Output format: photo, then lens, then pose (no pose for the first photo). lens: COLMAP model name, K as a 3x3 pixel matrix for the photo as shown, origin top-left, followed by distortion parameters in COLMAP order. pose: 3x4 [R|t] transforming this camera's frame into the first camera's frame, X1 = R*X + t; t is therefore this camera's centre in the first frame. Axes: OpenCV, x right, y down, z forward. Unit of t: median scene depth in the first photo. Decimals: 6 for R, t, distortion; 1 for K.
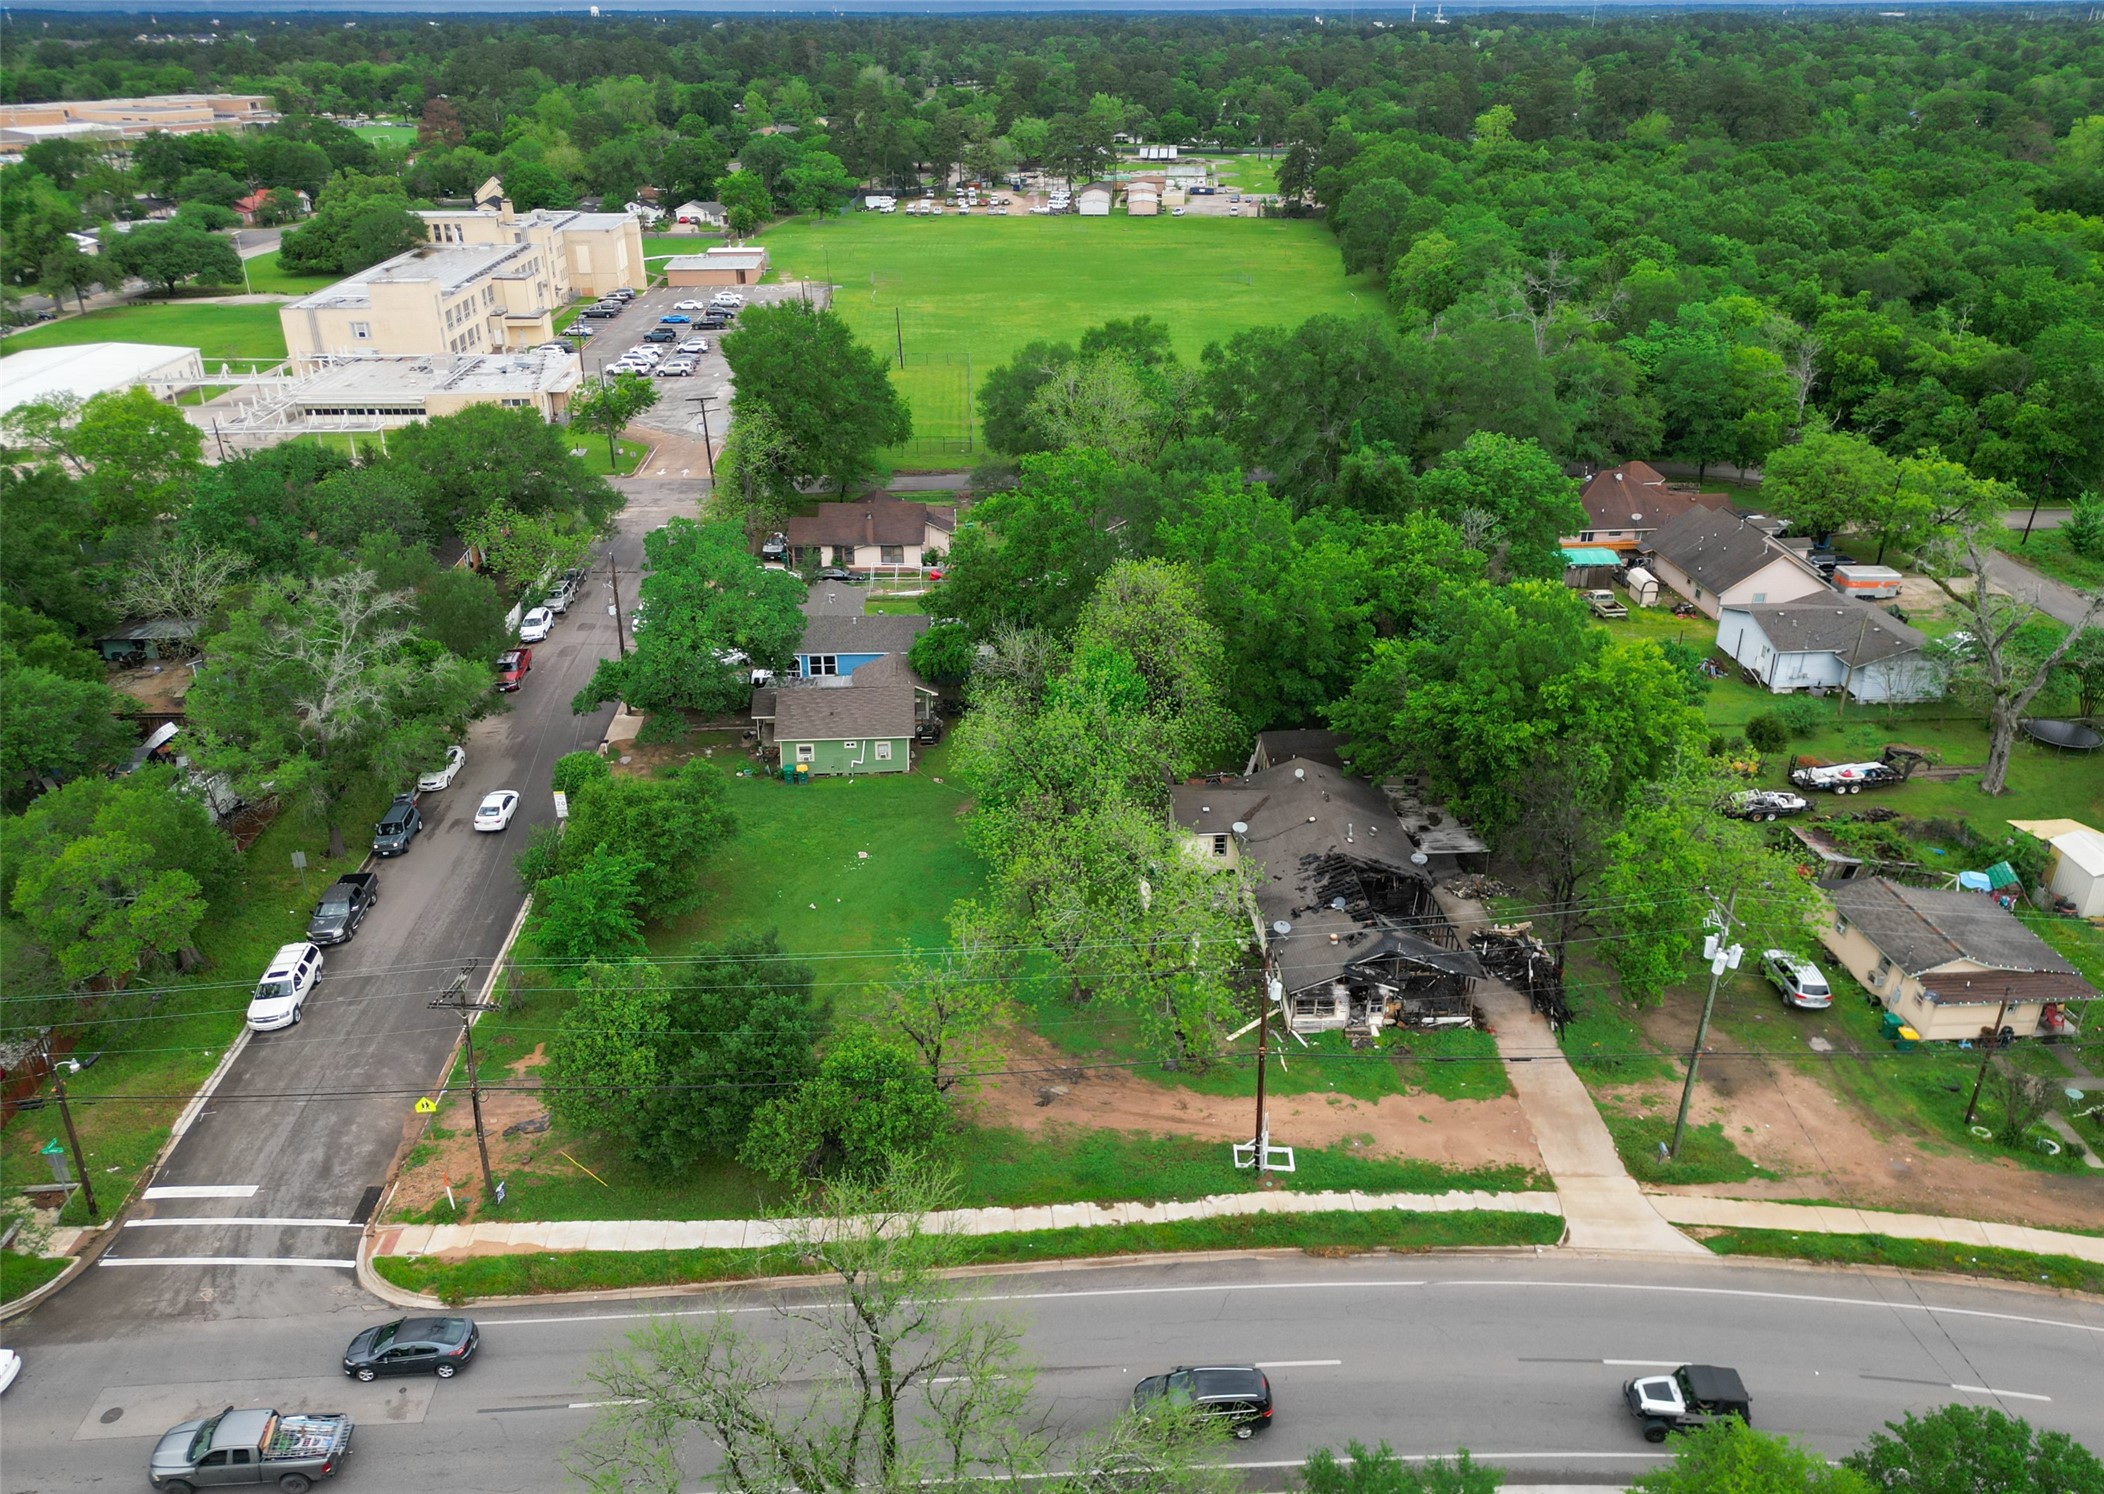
lens RADIAL K [[1497.5, 0, 1052.0], [0, 1497.5, 747.0], [0, 0, 1]] dist [0.072499, -0.065912]
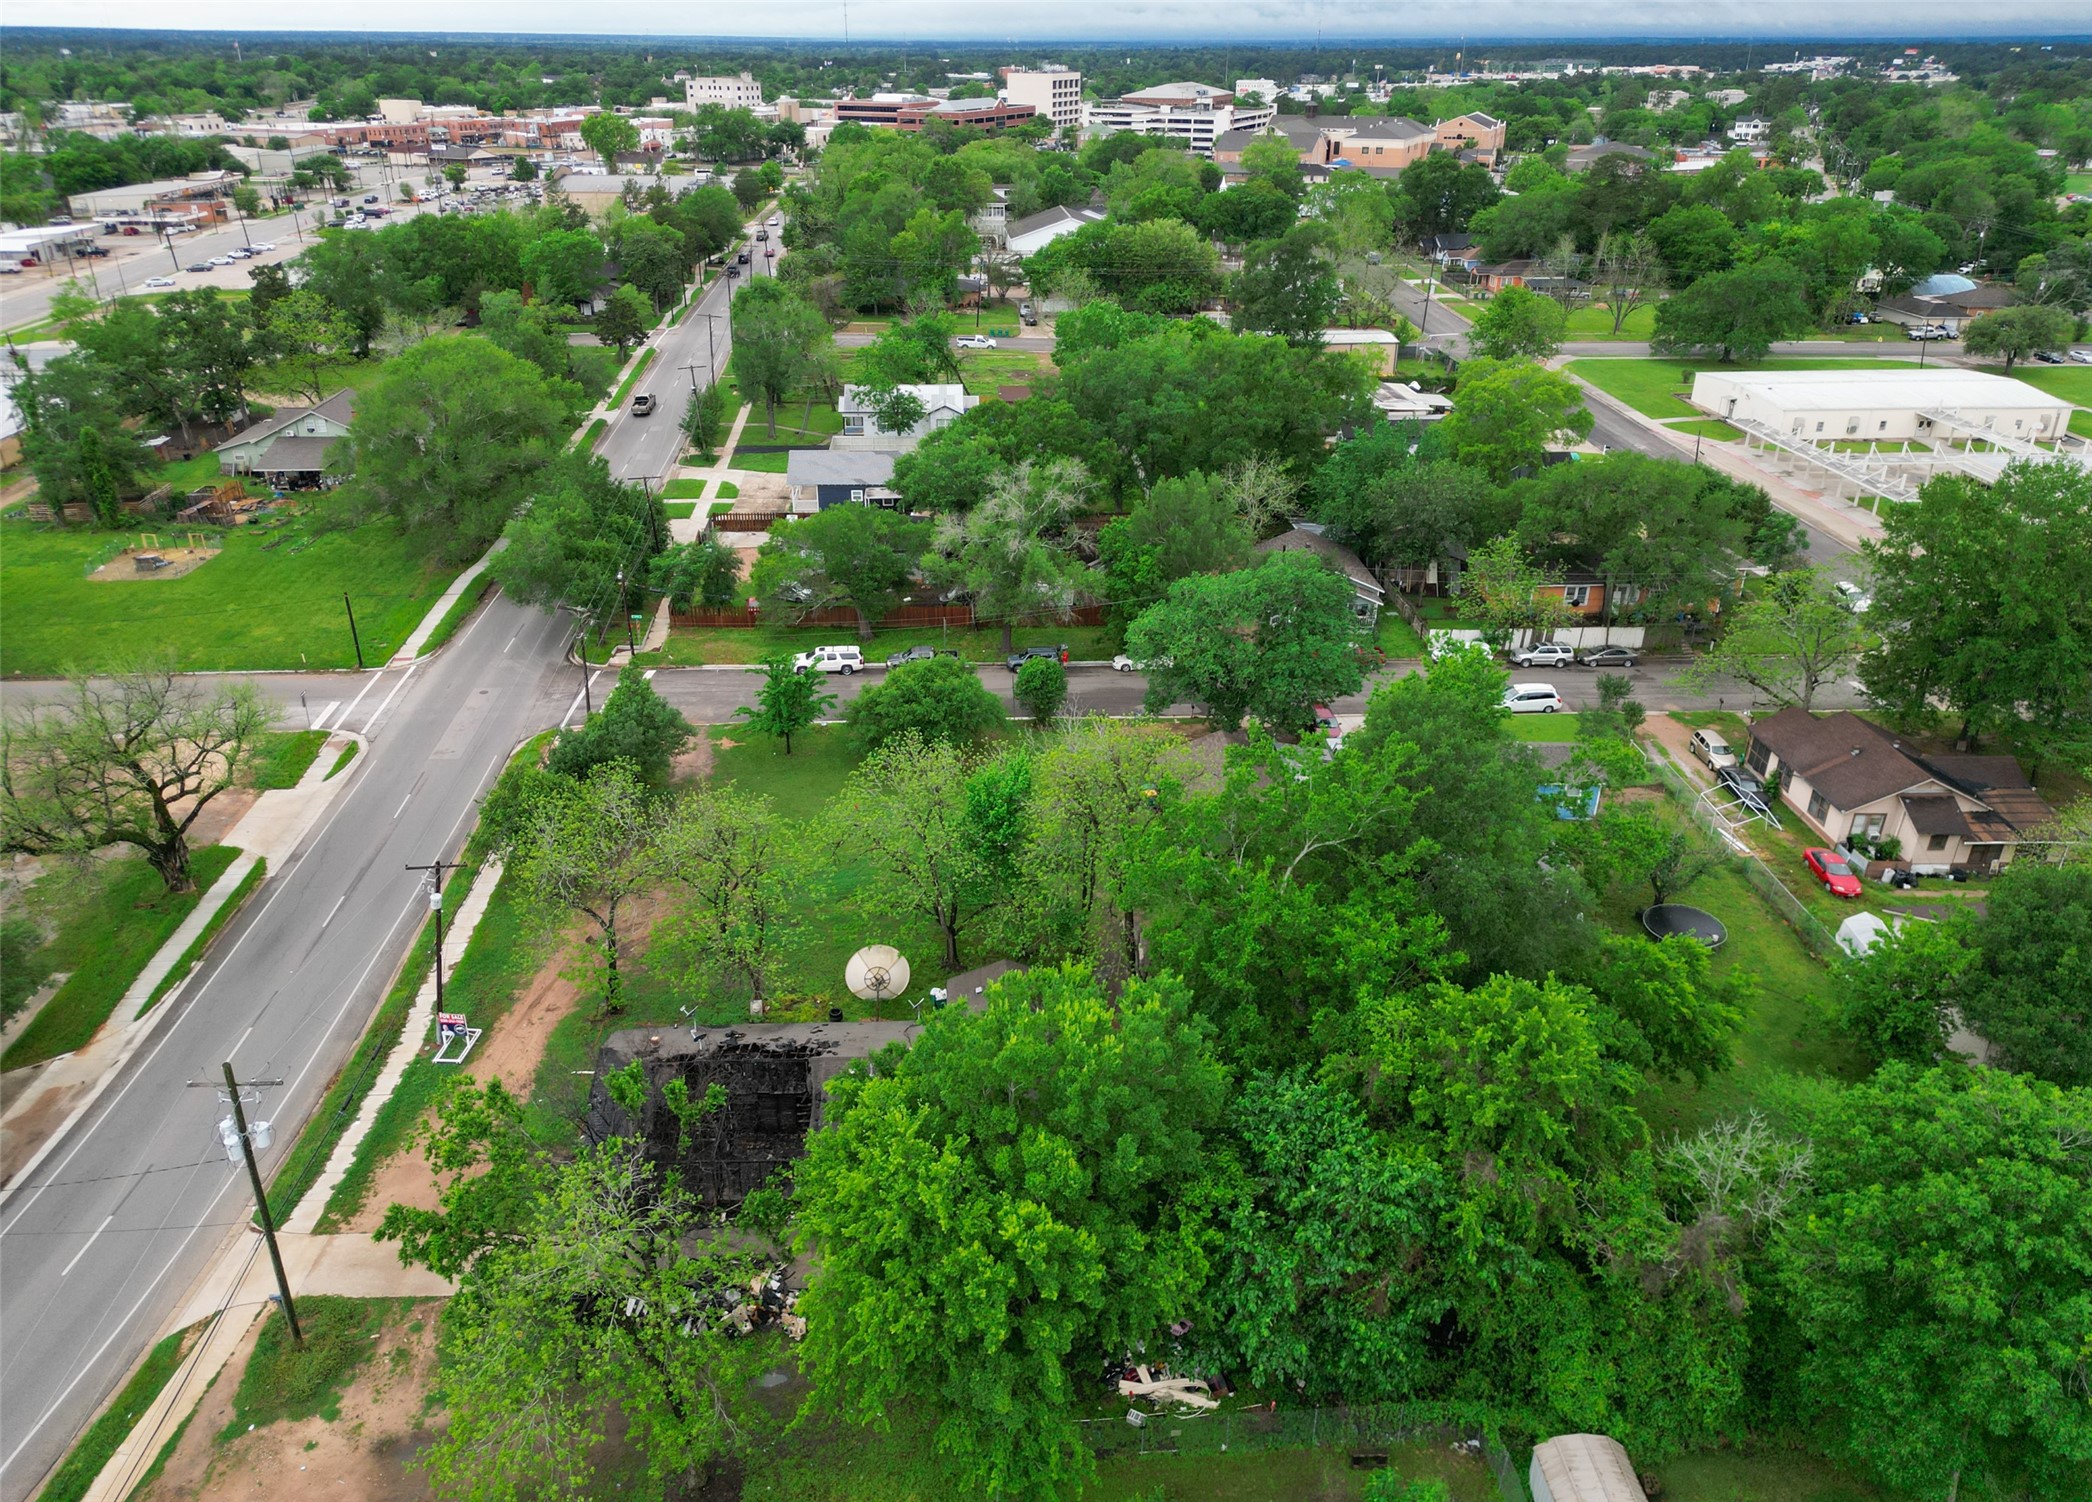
lens RADIAL K [[1452.9, 0, 1046.0], [0, 1452.9, 751.0], [0, 0, 1]] dist [0.080387, -0.074963]
pose [[-0.003450, 0.440045, -0.897969, 0.715142], [-0.441293, 0.805138, 0.396249, -0.373877], [0.897357, 0.397634, 0.191411, 0.756233]]
